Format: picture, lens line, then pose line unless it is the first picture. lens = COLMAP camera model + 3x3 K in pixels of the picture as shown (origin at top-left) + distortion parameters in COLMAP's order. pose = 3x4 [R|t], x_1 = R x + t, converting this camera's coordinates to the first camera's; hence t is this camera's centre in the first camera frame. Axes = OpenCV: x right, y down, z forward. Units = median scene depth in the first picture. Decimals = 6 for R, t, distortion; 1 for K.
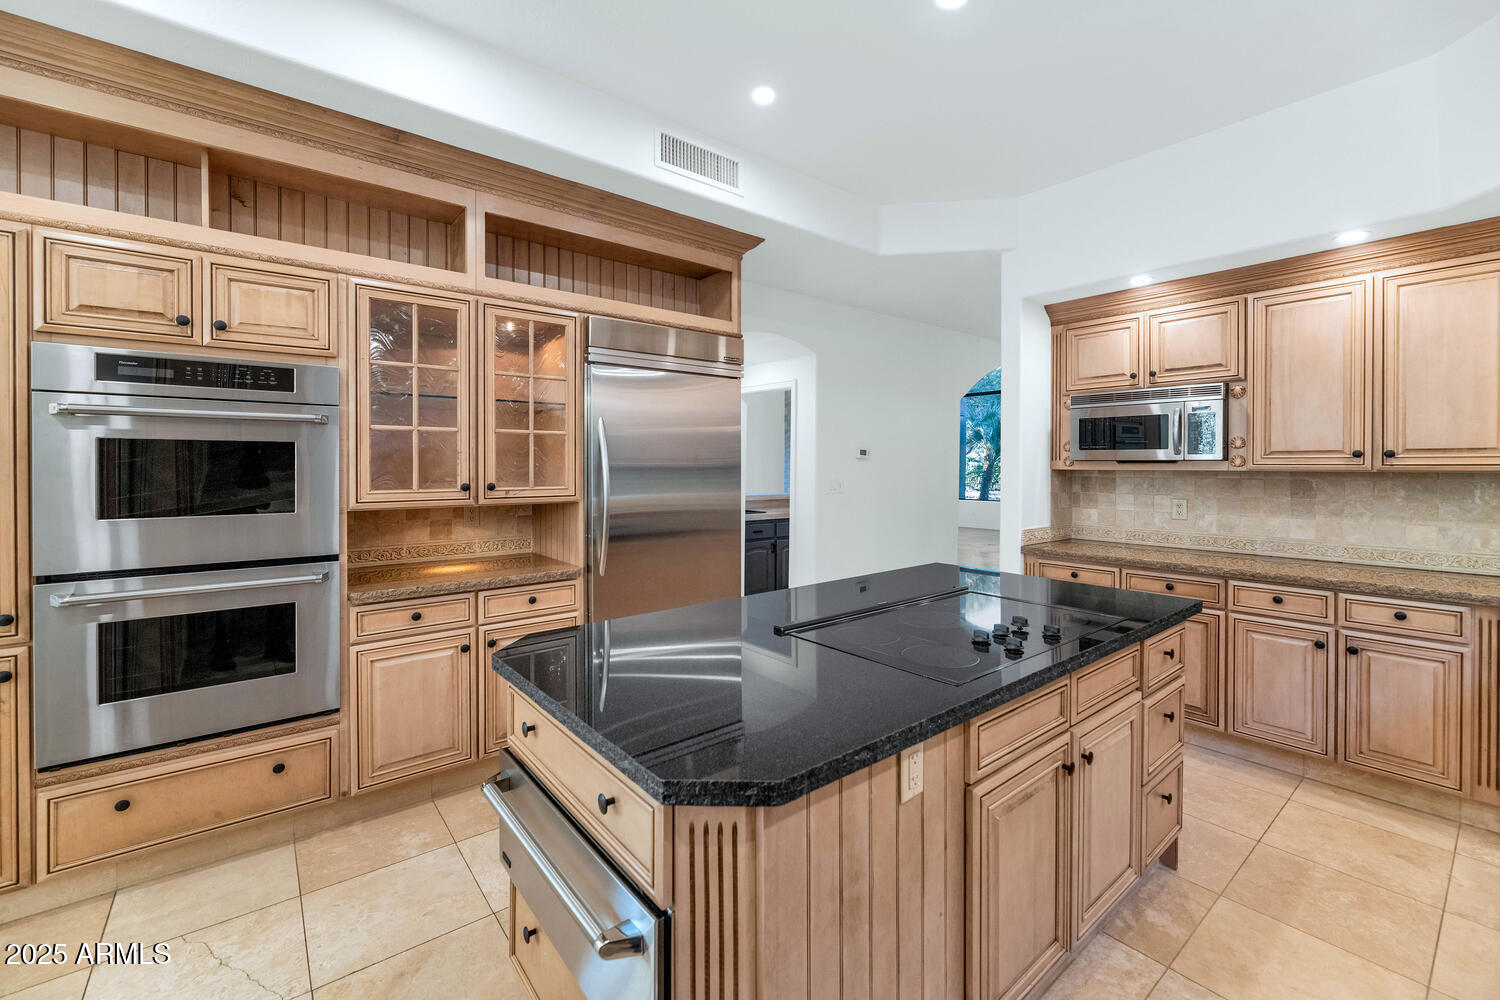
lens RADIAL K [[615.5, 0, 745.0], [0, 615.5, 469.2], [0, 0, 1]] dist [0.000698, -0.000175]
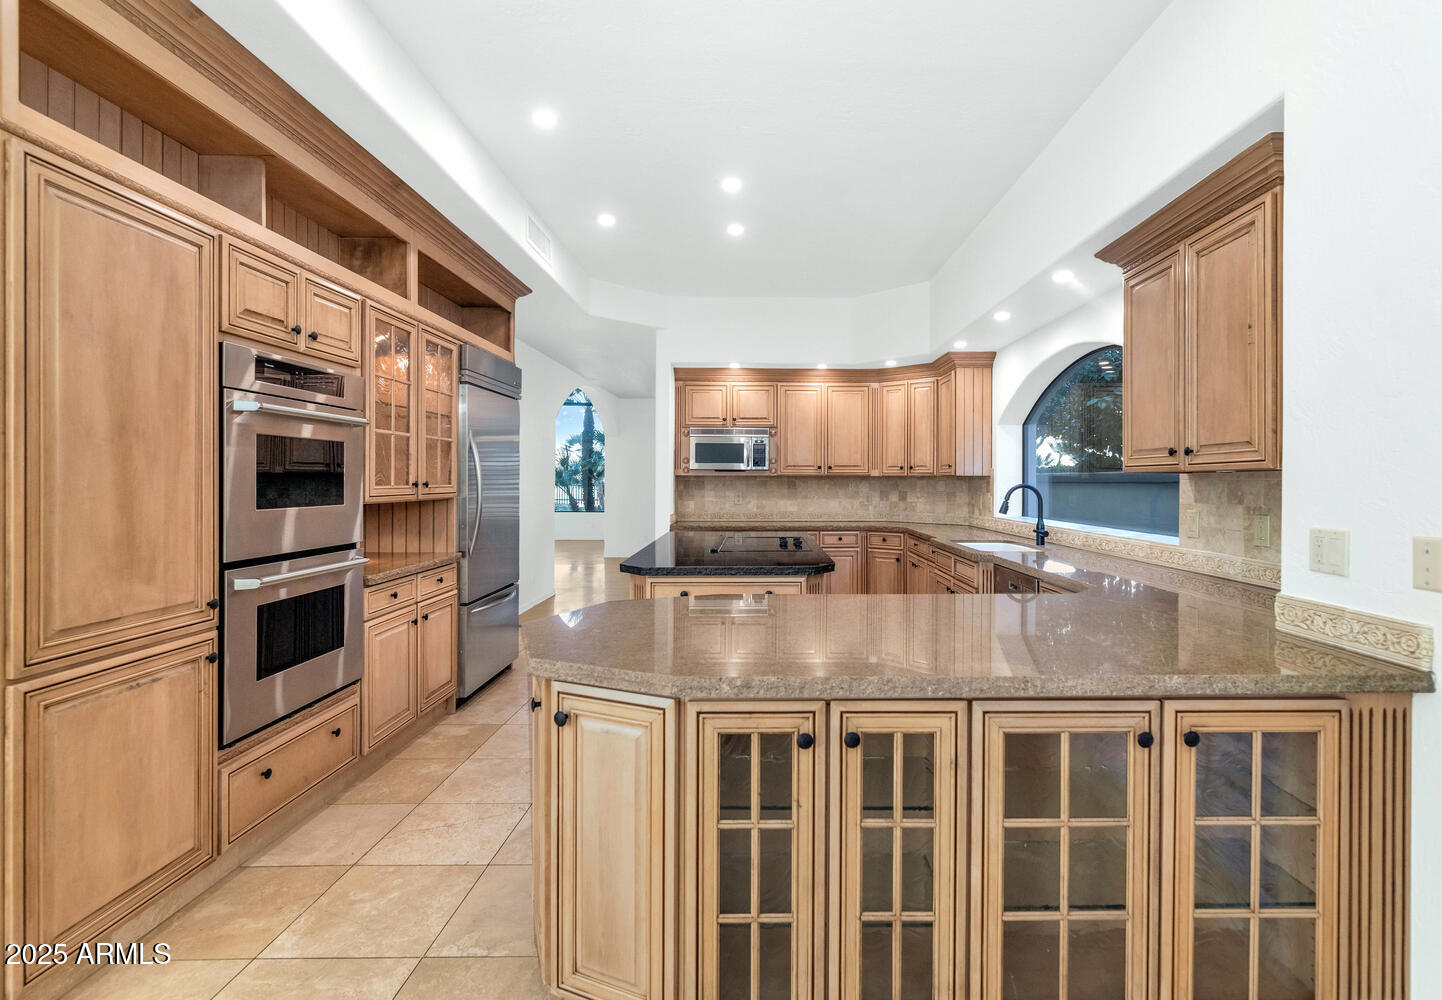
lens RADIAL K [[679.1, 0, 770.1], [0, 679.1, 480.4], [0, 0, 1]] dist [0.000157, -0.000079]
pose [[0.610370, -0.000233, 0.792117, -0.937198], [0.002812, 0.999994, -0.001874, 0.023208], [-0.792112, 0.003371, 0.610367, -0.284163]]
